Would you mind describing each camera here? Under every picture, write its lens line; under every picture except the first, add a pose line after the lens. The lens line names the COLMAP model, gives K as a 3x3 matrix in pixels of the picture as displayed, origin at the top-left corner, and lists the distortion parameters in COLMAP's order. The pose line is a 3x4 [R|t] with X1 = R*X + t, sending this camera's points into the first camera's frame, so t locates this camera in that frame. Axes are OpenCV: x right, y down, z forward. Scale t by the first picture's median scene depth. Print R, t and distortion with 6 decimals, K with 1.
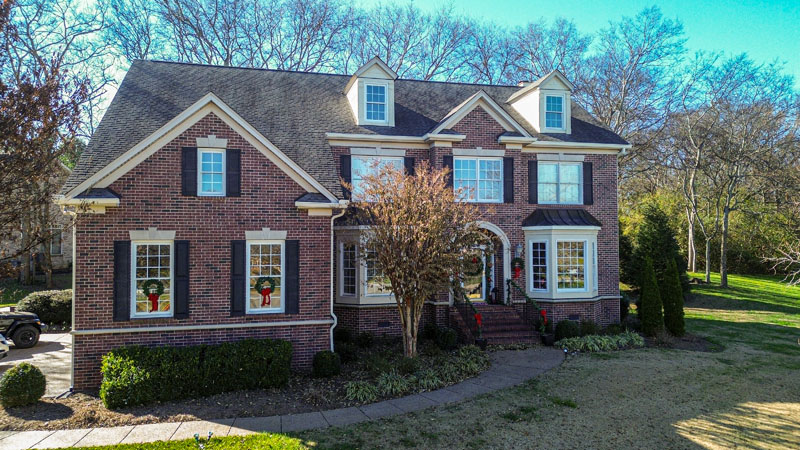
lens RADIAL K [[567.0, 0, 400.0], [0, 567.0, 225.0], [0, 0, 1]] dist [0.076580, -0.075602]
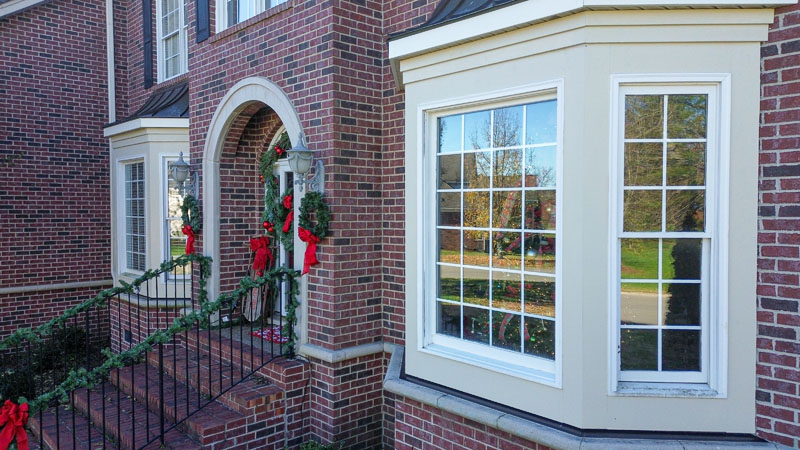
lens RADIAL K [[567.0, 0, 400.0], [0, 567.0, 225.0], [0, 0, 1]] dist [0.076580, -0.075602]
pose [[0.489030, 0.037462, -0.871462, 0.461900], [0.018098, 0.998427, 0.053075, 0.059087], [0.872079, -0.041727, 0.487582, 0.895208]]
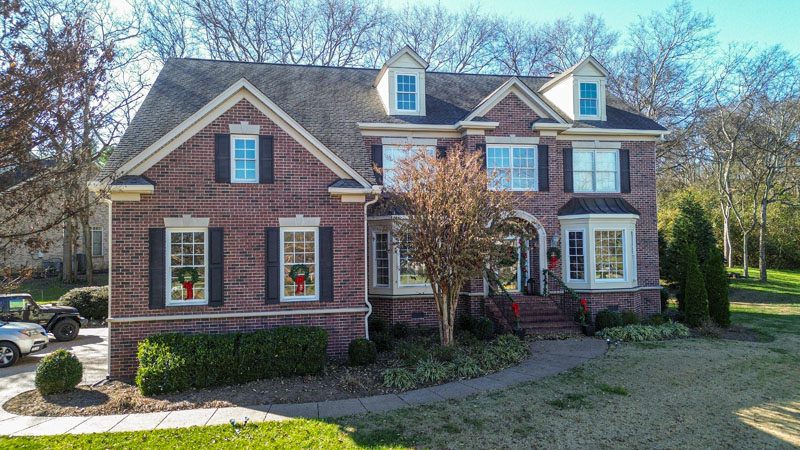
lens RADIAL K [[553.2, 0, 401.1], [0, 553.2, 225.2], [0, 0, 1]] dist [0.072861, -0.068502]
pose [[0.998945, -0.012307, -0.044254, -0.012249], [0.011894, 0.999883, -0.009578, 0.025505], [0.044367, 0.009042, 0.998974, 0.034587]]
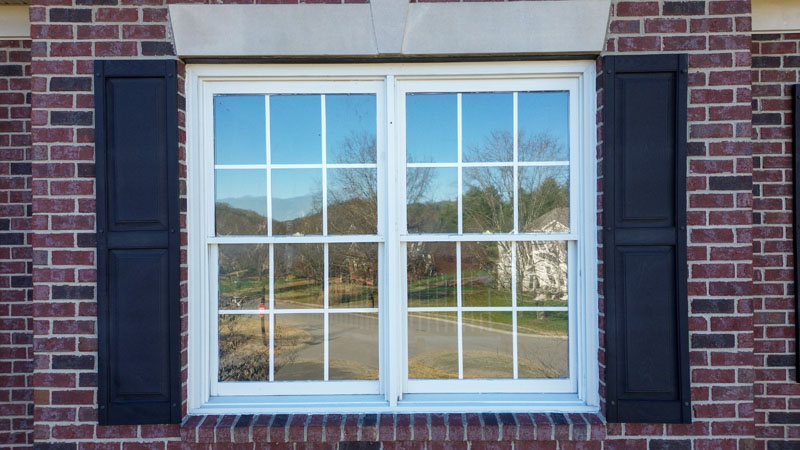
lens RADIAL K [[553.2, 0, 401.1], [0, 553.2, 225.2], [0, 0, 1]] dist [0.072861, -0.068502]
pose [[0.967821, -0.004714, -0.251594, 0.170884], [0.012896, 0.999440, 0.030882, -0.086001], [0.251308, -0.033133, 0.967340, 0.865458]]
